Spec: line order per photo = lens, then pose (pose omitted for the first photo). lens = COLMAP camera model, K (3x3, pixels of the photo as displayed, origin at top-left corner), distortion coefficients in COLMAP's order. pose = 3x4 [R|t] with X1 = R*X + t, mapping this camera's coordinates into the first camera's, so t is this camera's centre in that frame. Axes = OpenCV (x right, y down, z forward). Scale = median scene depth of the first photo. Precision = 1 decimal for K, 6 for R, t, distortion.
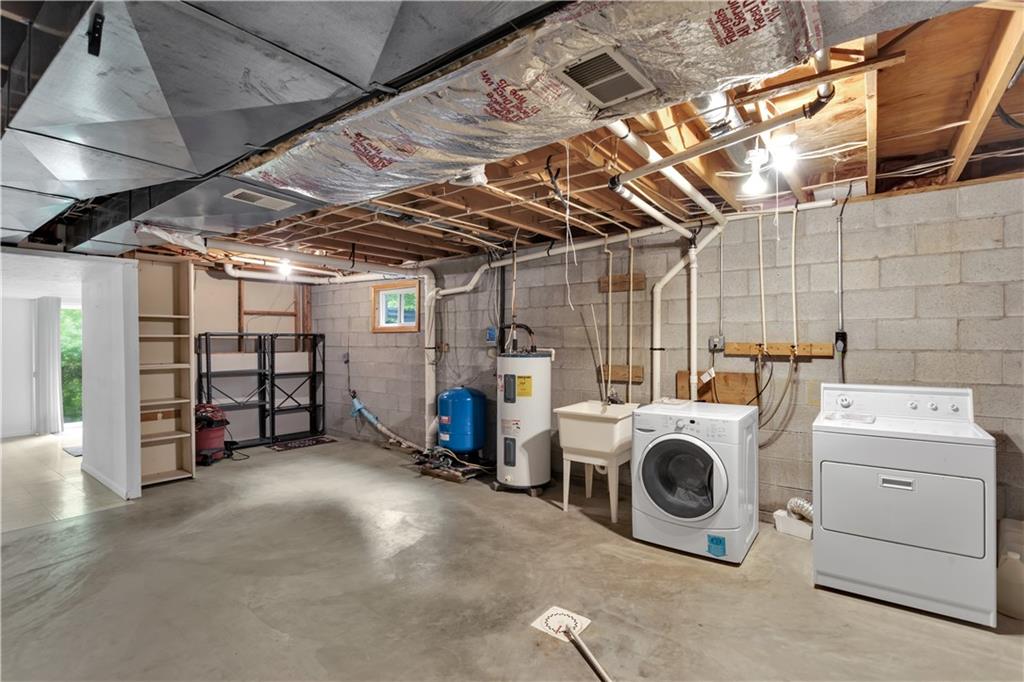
lens RADIAL K [[485.9, 0, 514.5], [0, 485.9, 343.2], [0, 0, 1]] dist [-0.001710, 0.000770]
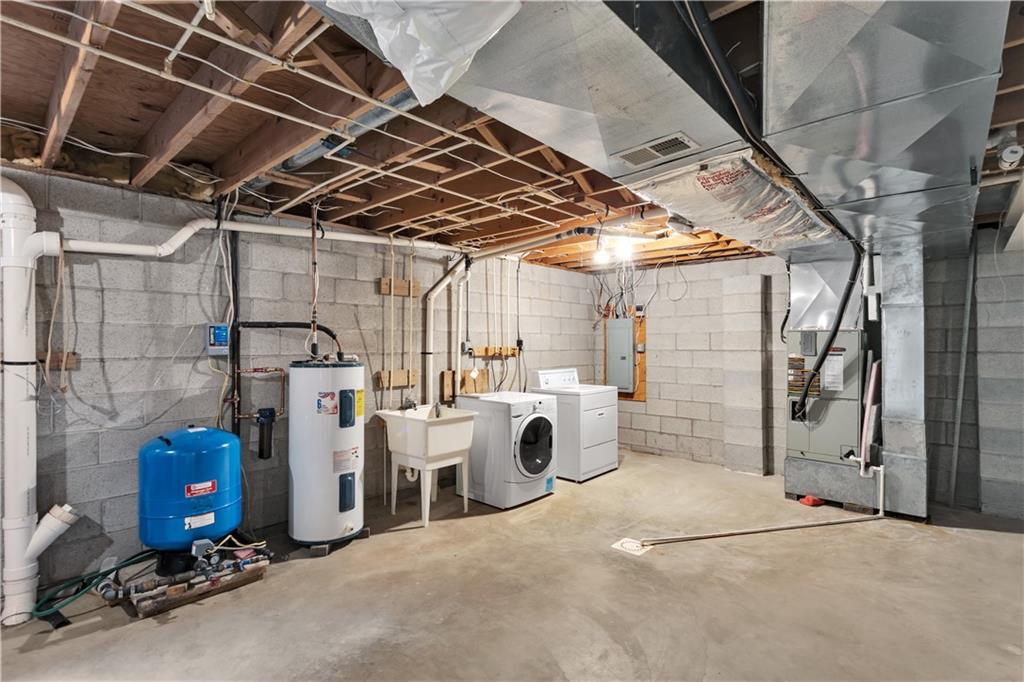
lens RADIAL K [[485.9, 0, 514.7], [0, 485.9, 339.8], [0, 0, 1]] dist [-0.001710, 0.000770]
pose [[0.097033, 0.014024, 0.995182, -0.816539], [0.010859, 0.999826, -0.015148, 0.000425], [-0.995222, 0.012276, 0.096864, 0.730909]]
